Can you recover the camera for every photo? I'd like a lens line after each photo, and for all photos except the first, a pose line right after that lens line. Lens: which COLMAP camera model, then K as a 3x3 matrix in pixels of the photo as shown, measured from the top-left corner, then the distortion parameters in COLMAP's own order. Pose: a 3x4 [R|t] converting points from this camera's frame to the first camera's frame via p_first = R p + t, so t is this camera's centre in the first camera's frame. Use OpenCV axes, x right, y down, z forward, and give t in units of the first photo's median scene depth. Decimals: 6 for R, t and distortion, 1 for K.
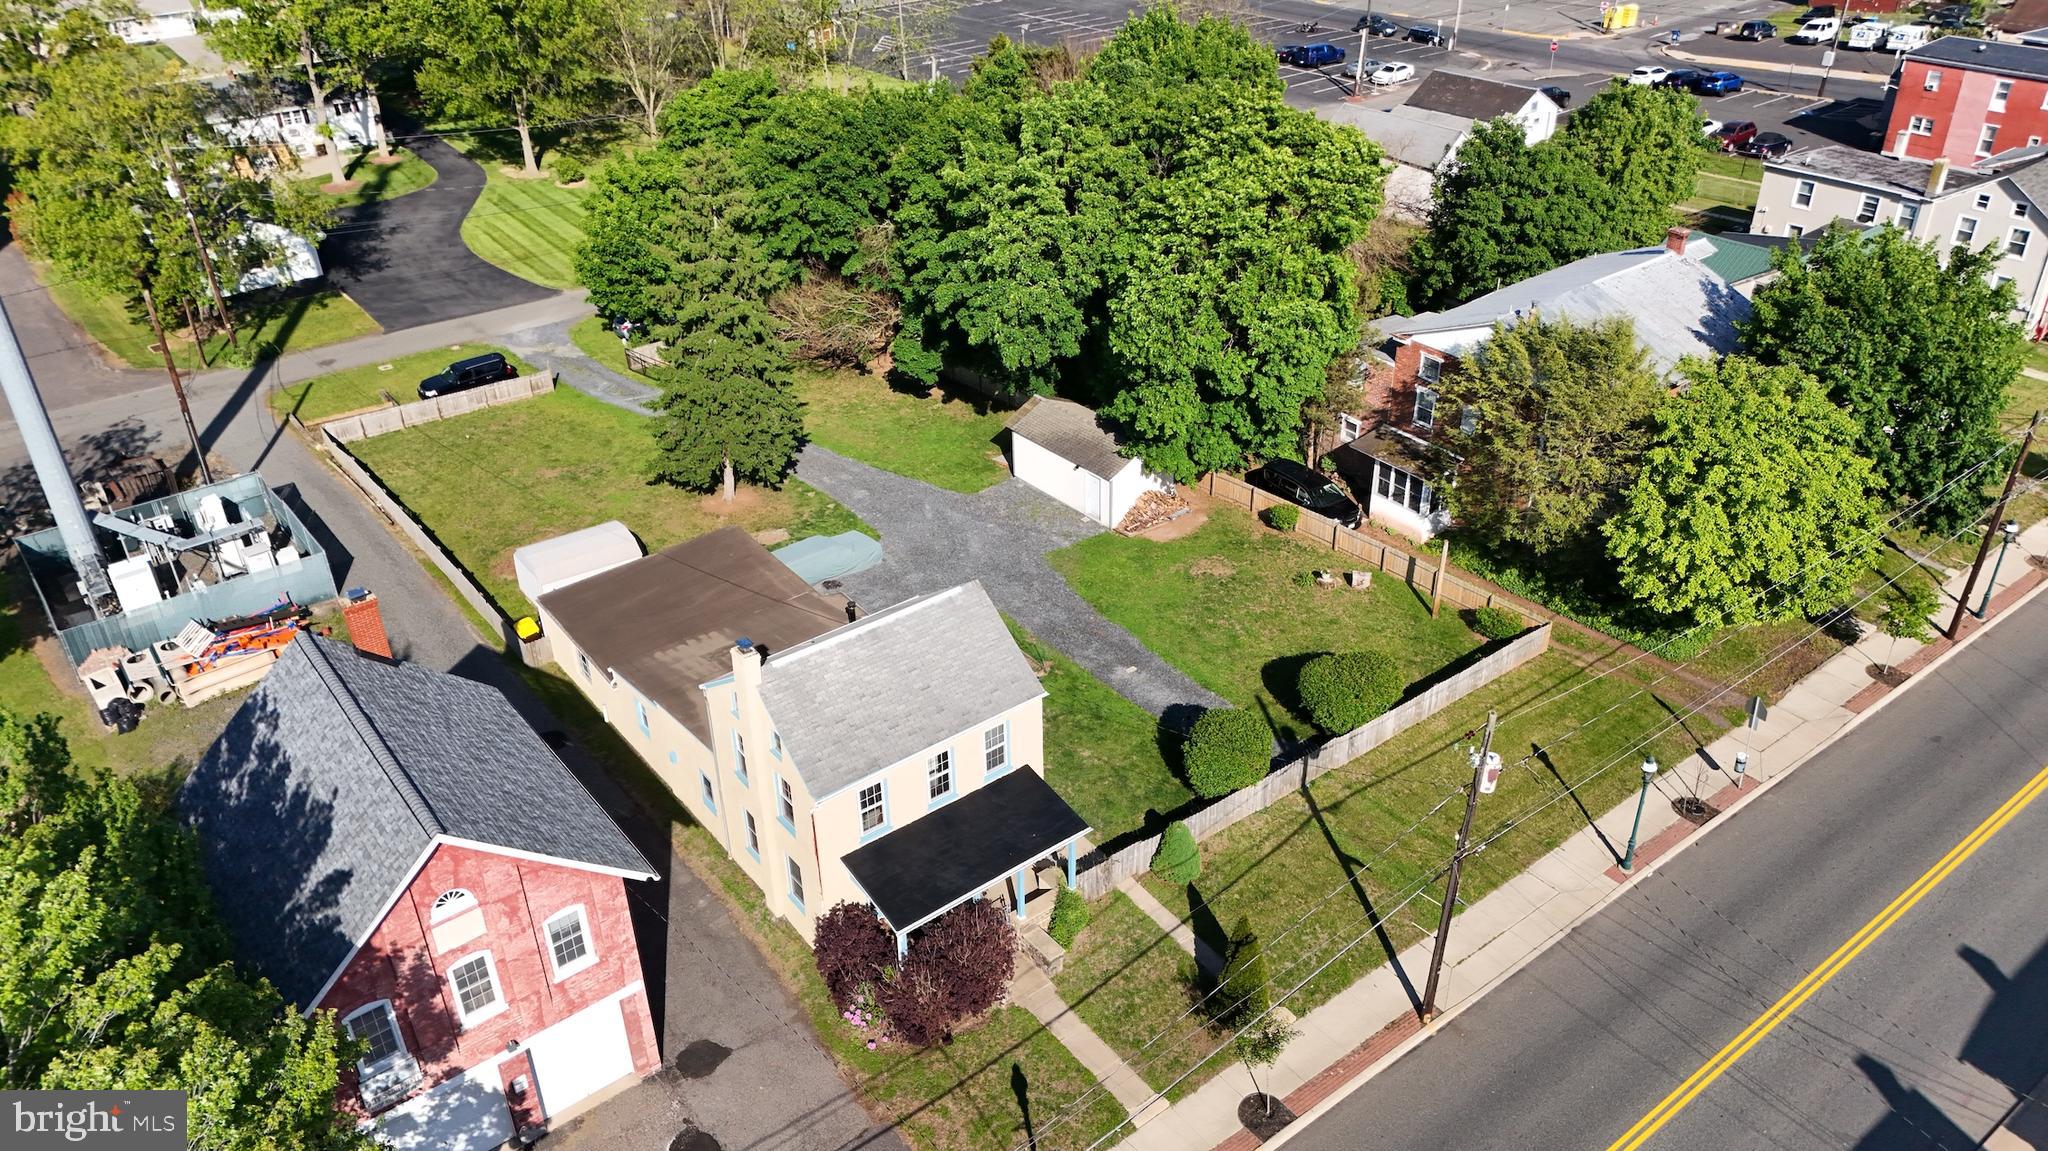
lens RADIAL K [[1499.0, 0, 1024.0], [0, 1499.0, 575.5], [0, 0, 1]] dist [0.087887, -0.094090]
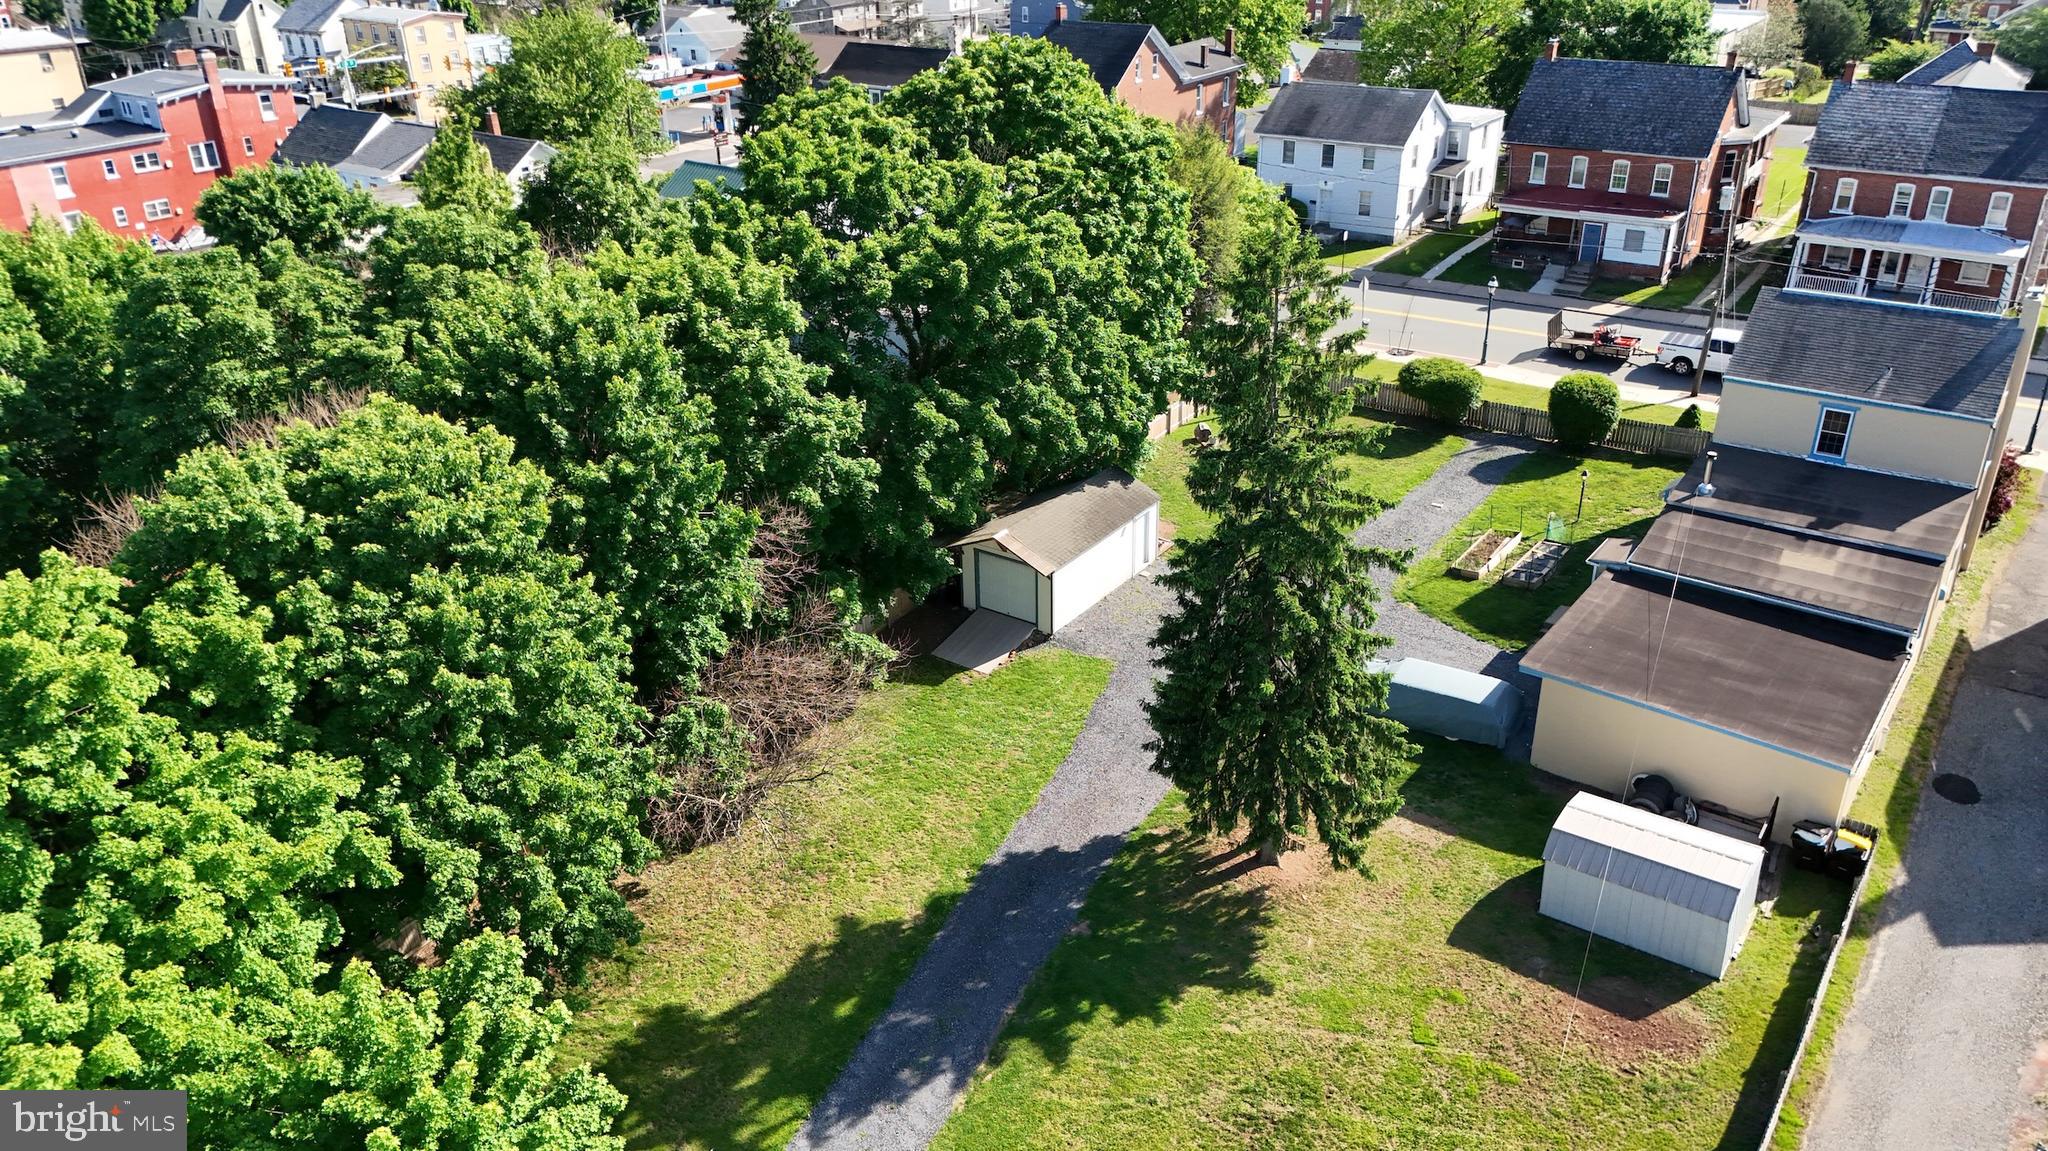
lens RADIAL K [[1499.0, 0, 1024.0], [0, 1499.0, 575.5], [0, 0, 1]] dist [0.087887, -0.094090]
pose [[-0.283990, -0.402778, 0.870127, -0.822733], [0.518152, 0.699101, 0.492724, -0.595761], [-0.806764, 0.590786, 0.010163, 1.317437]]
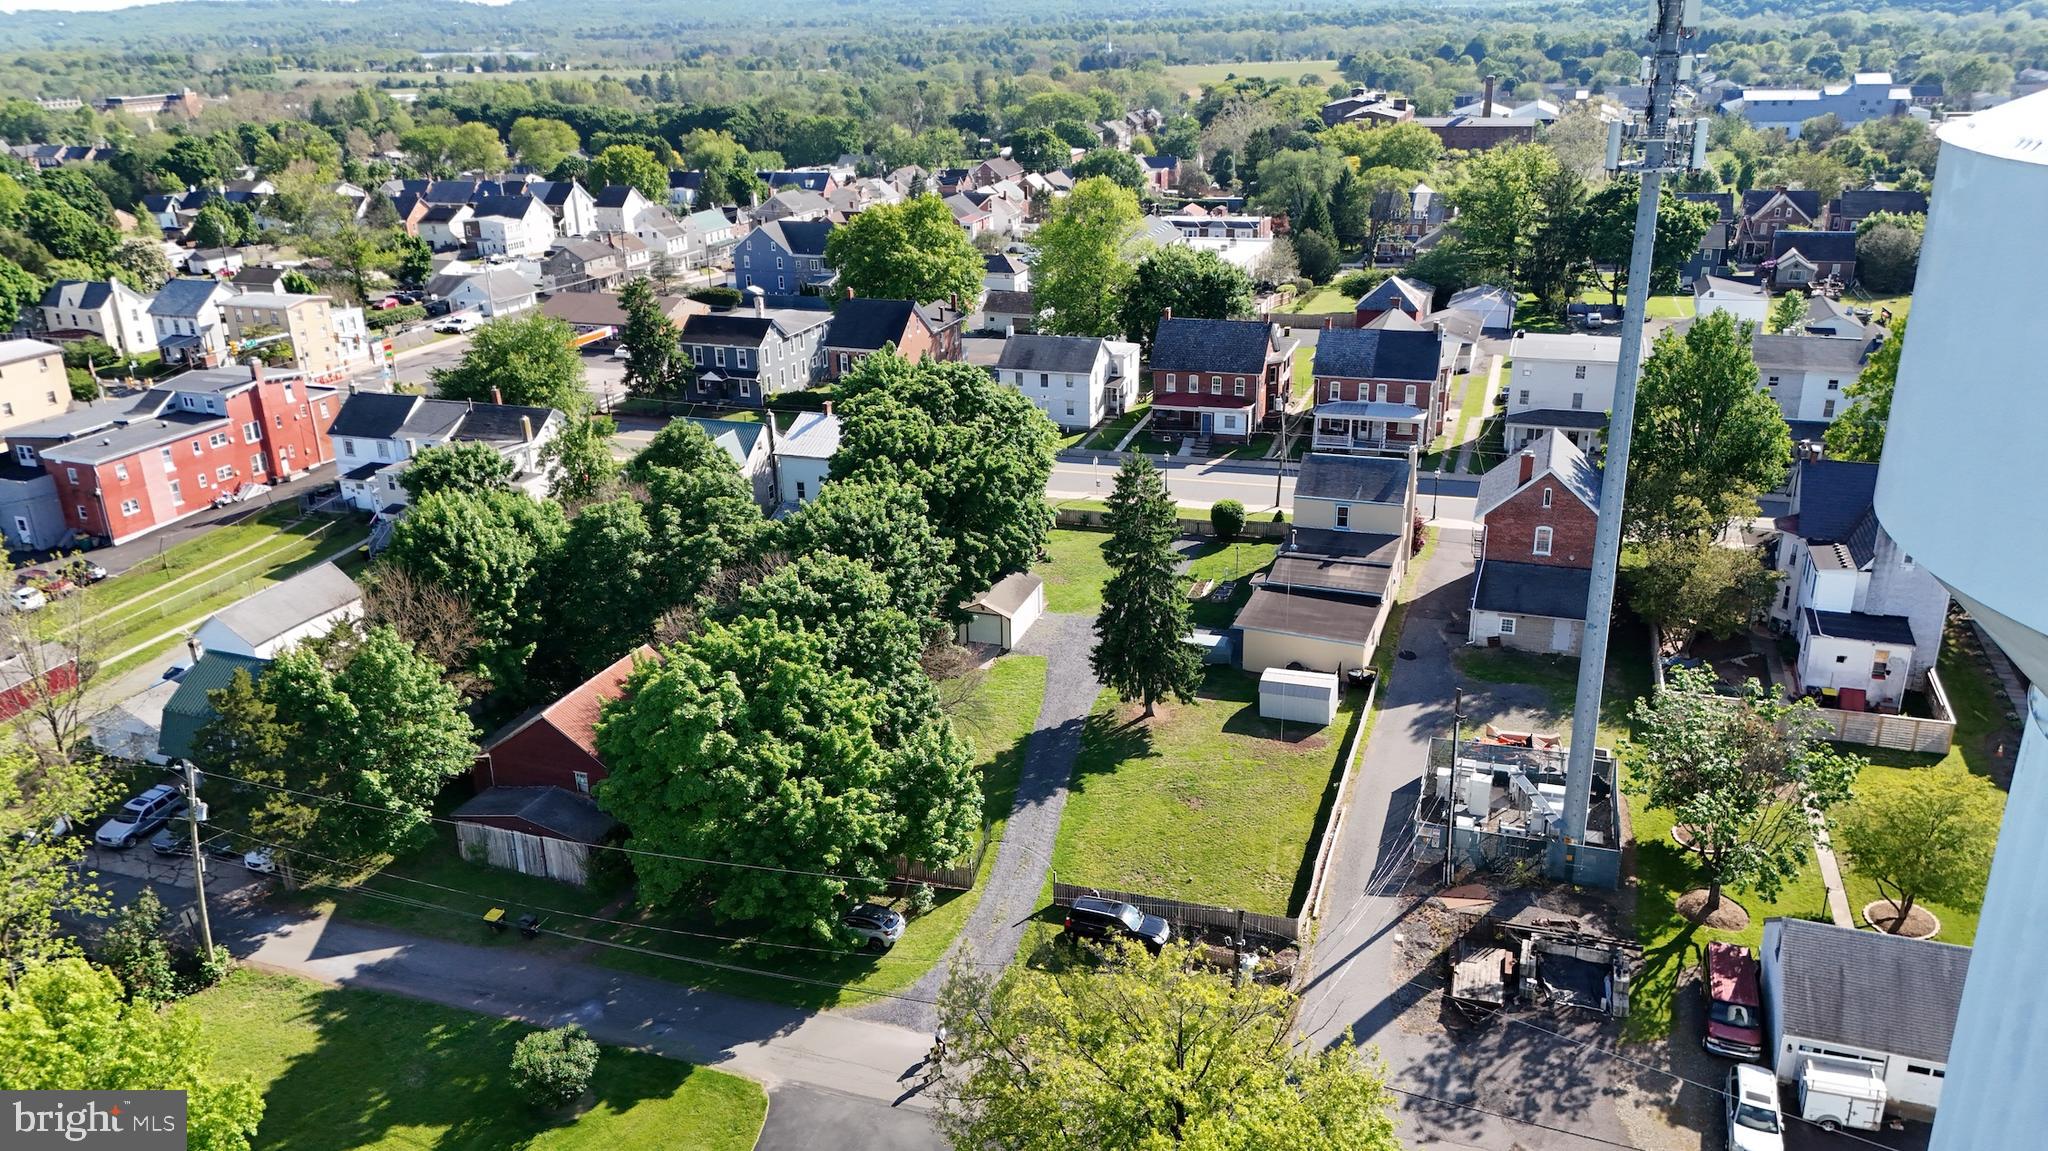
lens RADIAL K [[1499.0, 0, 1024.0], [0, 1499.0, 575.5], [0, 0, 1]] dist [0.087887, -0.094090]
pose [[-0.536625, -0.270404, 0.799322, -1.539839], [0.465999, 0.694750, 0.547876, -1.205815], [-0.703476, 0.666487, -0.246812, 1.737091]]
